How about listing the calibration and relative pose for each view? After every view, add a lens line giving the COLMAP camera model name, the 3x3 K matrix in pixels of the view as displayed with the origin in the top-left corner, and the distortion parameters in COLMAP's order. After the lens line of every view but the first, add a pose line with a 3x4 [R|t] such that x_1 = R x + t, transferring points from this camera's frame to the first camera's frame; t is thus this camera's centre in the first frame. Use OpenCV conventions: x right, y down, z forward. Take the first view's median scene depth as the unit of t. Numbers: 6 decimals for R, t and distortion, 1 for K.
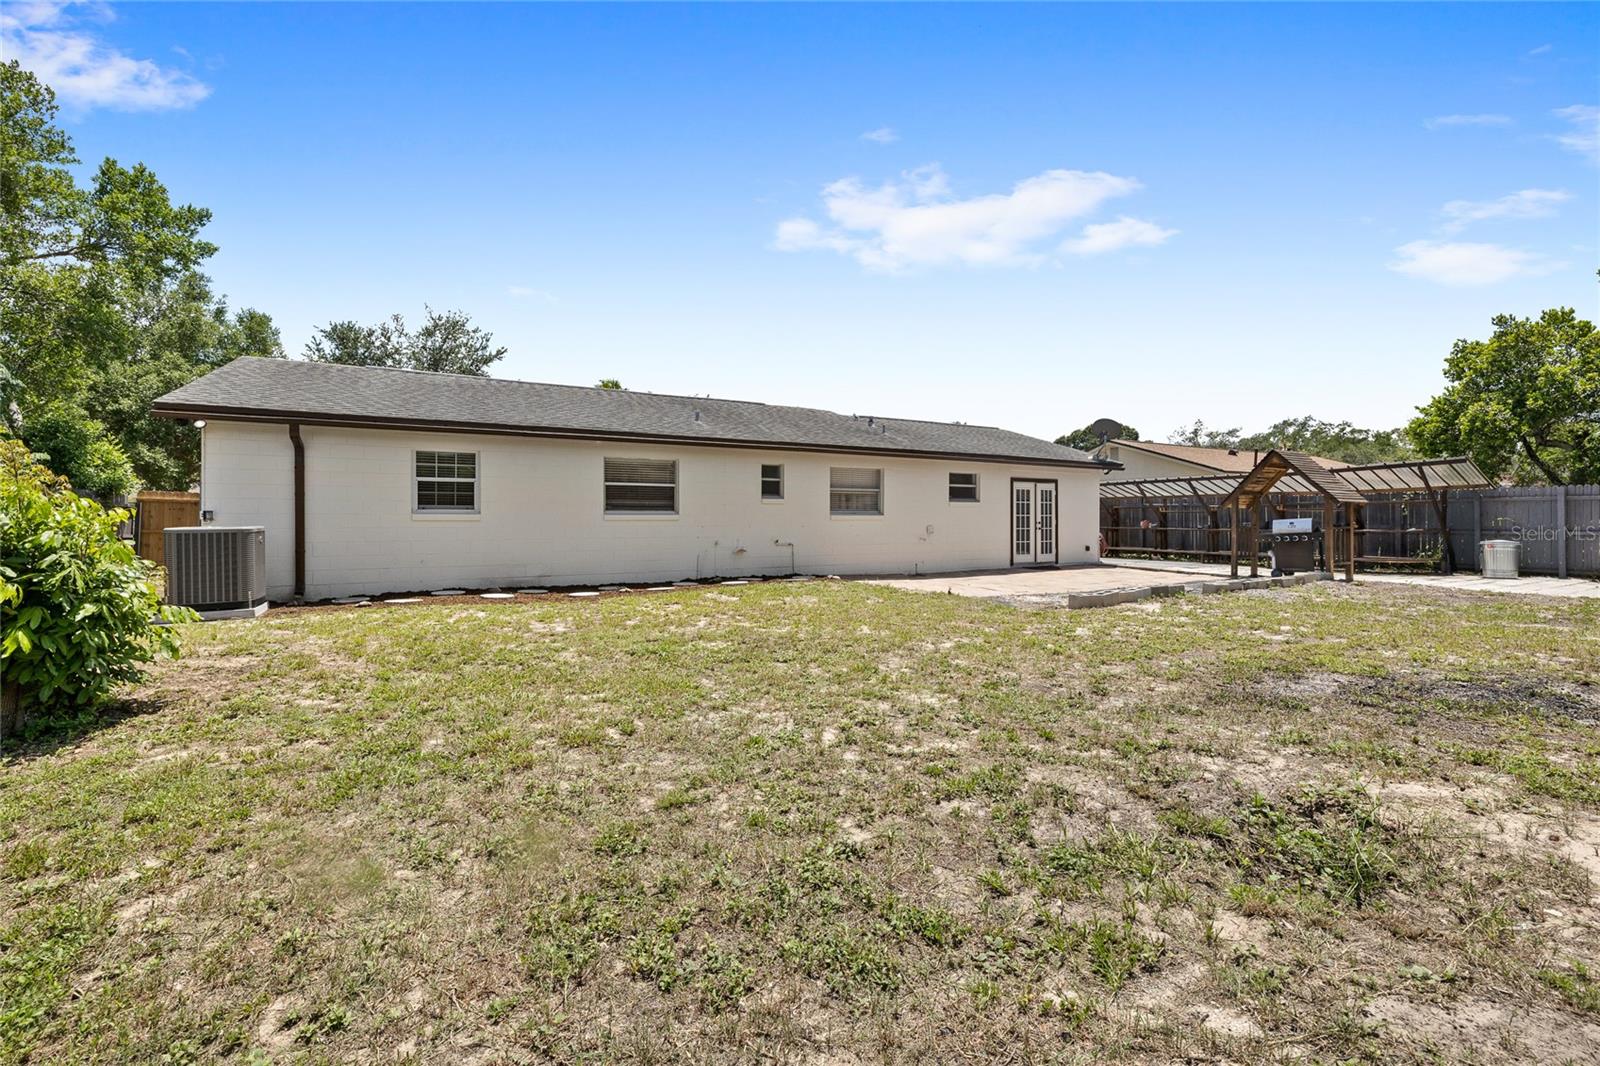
lens RADIAL K [[685.4, 0, 797.5], [0, 685.4, 516.9], [0, 0, 1]] dist [0.000031, 0.000026]
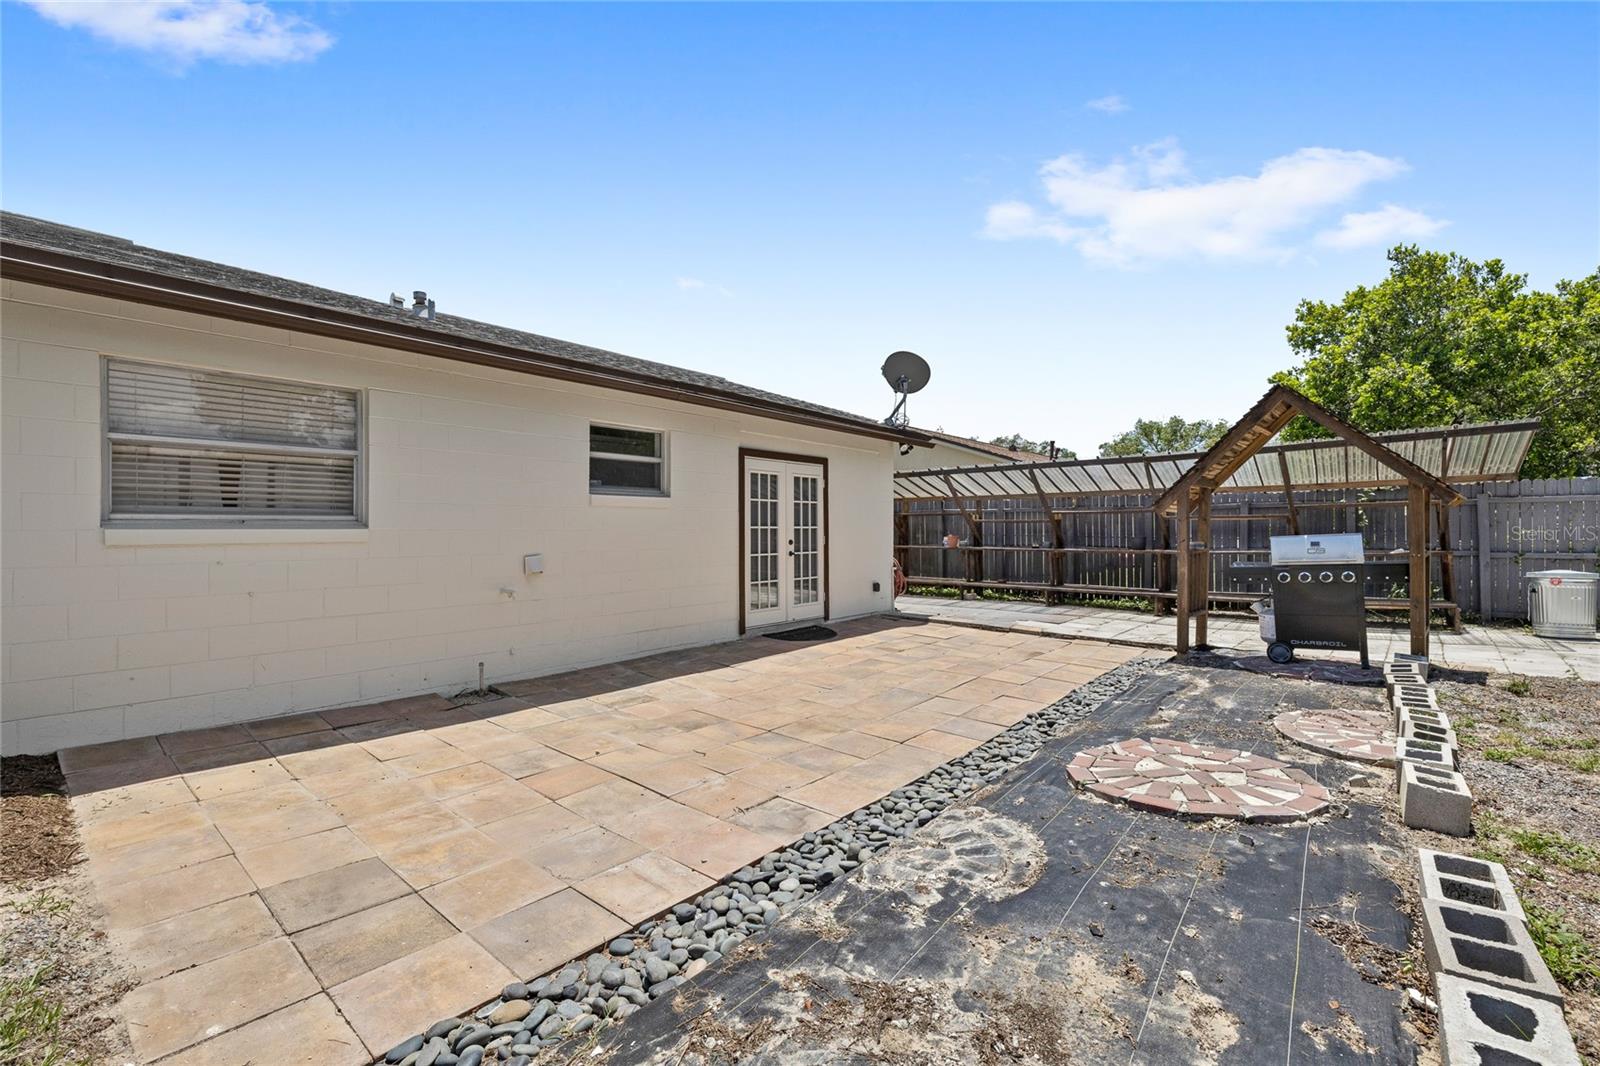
lens RADIAL K [[685.4, 0, 790.3], [0, 685.4, 527.1], [0, 0, 1]] dist [0.000031, 0.000026]
pose [[0.938434, -0.001977, 0.345452, 0.191424], [0.002796, 0.999994, -0.001873, -0.001518], [-0.345446, 0.002724, 0.938435, 0.576115]]
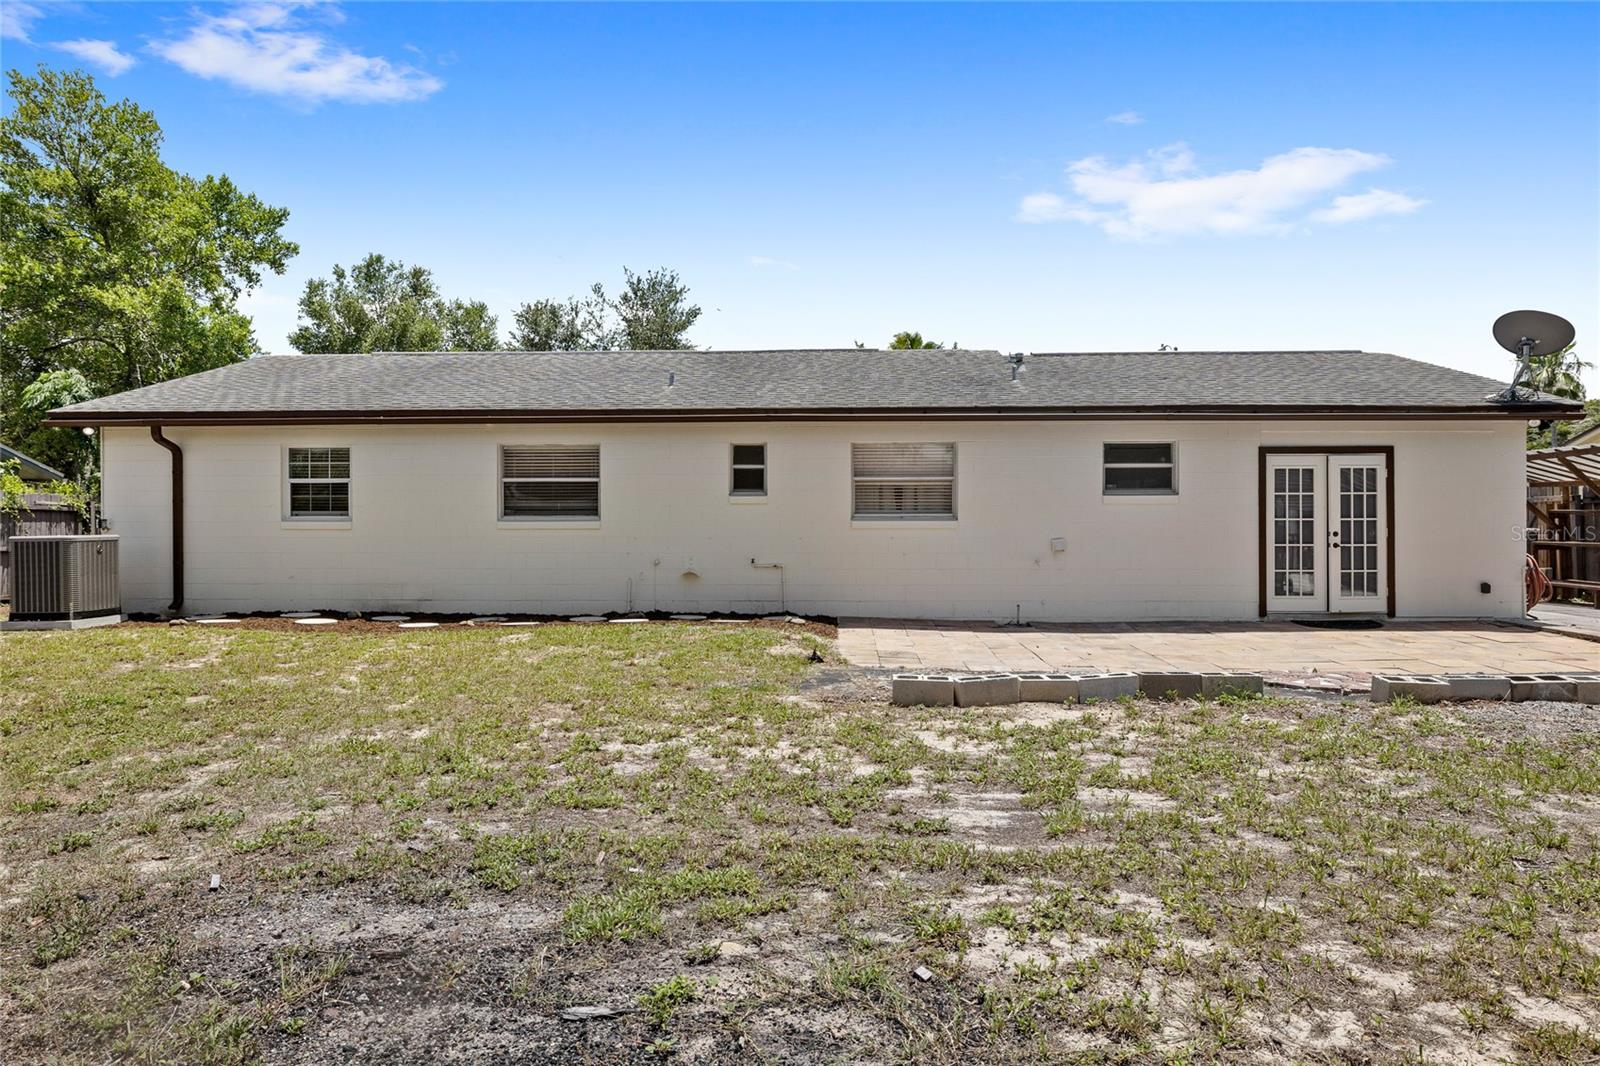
lens RADIAL K [[964.5, 0, 797.4], [0, 964.5, 534.8], [0, 0, 1]] dist [-0.007214, -0.000415]
pose [[0.853660, 0.002512, -0.520824, 0.413017], [0.002642, 0.999955, 0.009153, 0.001867], [0.520824, -0.009189, 0.853615, 0.205842]]
